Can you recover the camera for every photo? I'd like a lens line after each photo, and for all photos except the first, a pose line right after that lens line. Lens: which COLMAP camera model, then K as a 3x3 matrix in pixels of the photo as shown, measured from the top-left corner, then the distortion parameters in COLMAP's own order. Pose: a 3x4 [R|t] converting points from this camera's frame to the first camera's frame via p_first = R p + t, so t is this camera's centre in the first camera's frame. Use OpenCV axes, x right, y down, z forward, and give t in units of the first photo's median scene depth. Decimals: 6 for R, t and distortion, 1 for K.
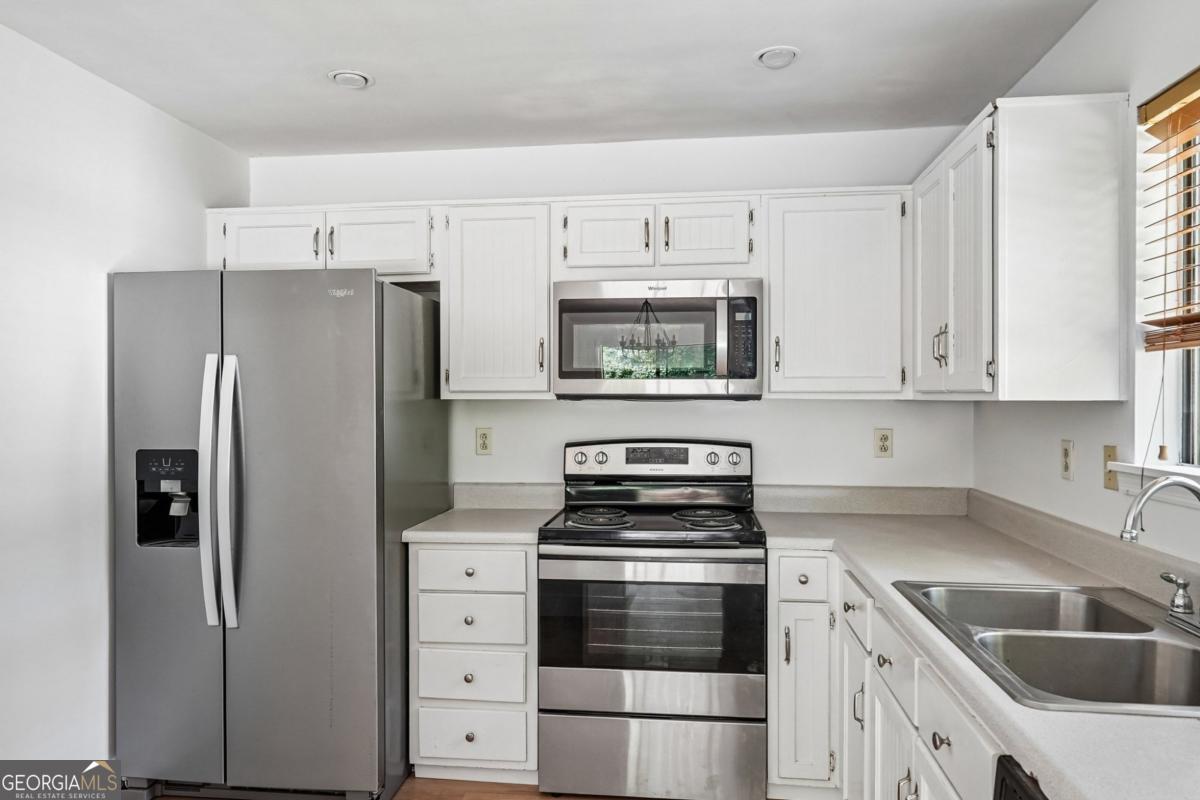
lens RADIAL K [[818.8, 0, 597.6], [0, 818.8, 403.0], [0, 0, 1]] dist [0.005260, -0.005881]
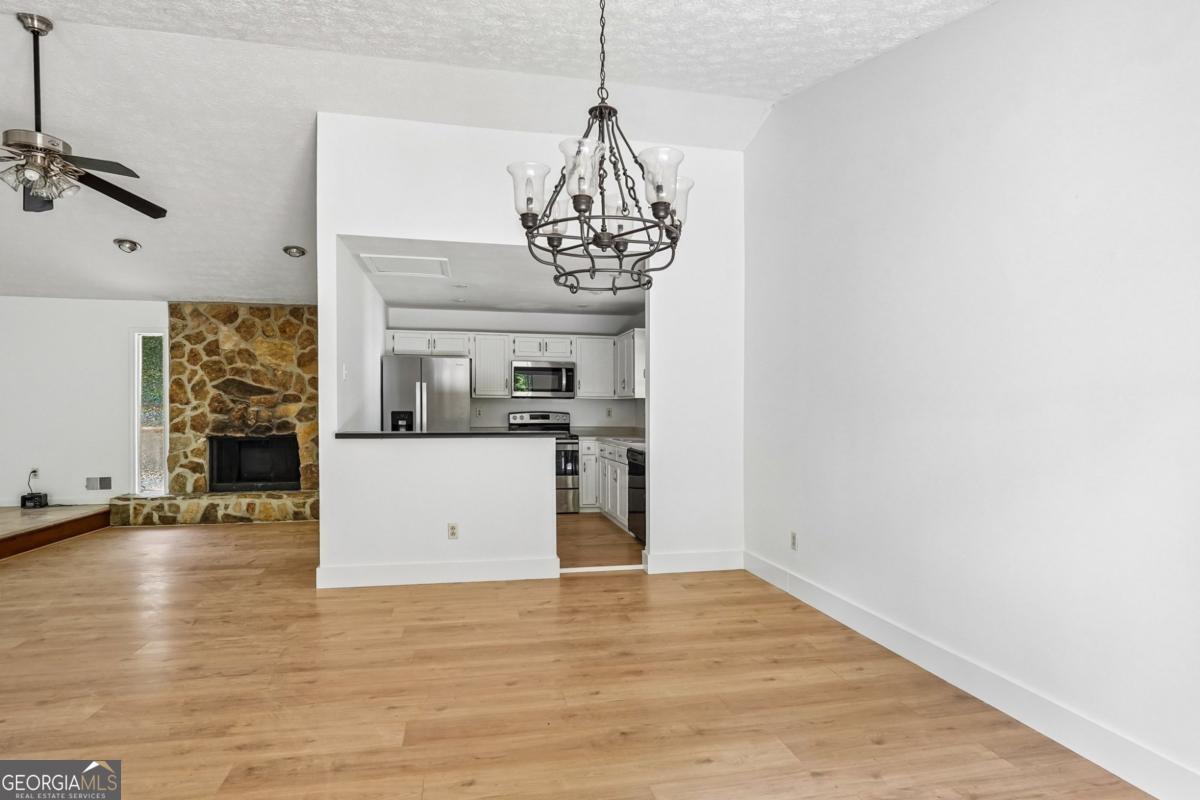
lens RADIAL K [[648.9, 0, 595.7], [0, 648.9, 411.0], [0, 0, 1]] dist [-0.007487, 0.005160]
pose [[0.946732, 0.005922, 0.321967, -0.542242], [-0.005163, 0.999982, -0.003211, 0.051581], [-0.321980, 0.001378, 0.946745, -1.455200]]
